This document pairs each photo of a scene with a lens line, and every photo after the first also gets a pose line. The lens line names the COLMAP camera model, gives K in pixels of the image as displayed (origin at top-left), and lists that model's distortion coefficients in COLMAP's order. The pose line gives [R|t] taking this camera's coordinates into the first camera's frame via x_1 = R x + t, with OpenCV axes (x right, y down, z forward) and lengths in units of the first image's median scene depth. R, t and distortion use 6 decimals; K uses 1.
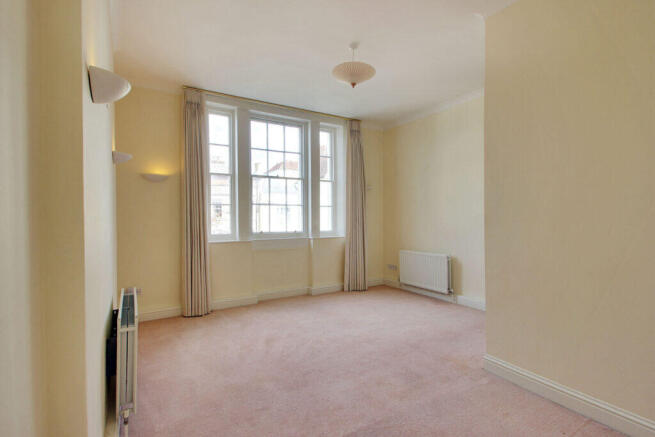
lens RADIAL K [[315.5, 0, 326.4], [0, 315.5, 218.7], [0, 0, 1]] dist [-0.020170, -0.000400]
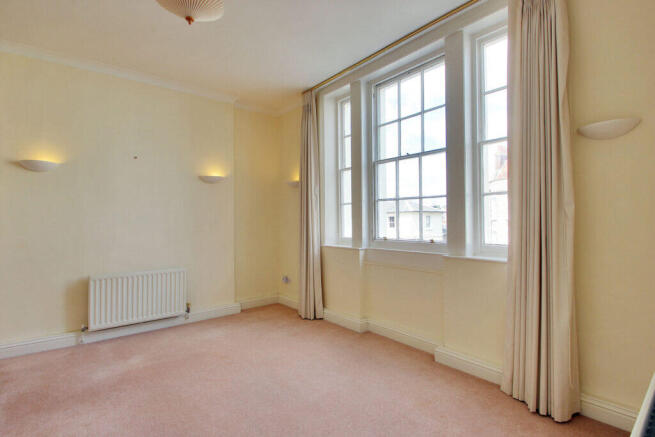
lens RADIAL K [[315.5, 0, 326.4], [0, 315.5, 218.7], [0, 0, 1]] dist [-0.020170, -0.000400]
pose [[0.130881, -0.011010, -0.991337, 0.487125], [-0.006224, 0.999910, -0.011927, 0.007190], [0.991379, 0.007731, 0.130800, 0.778868]]
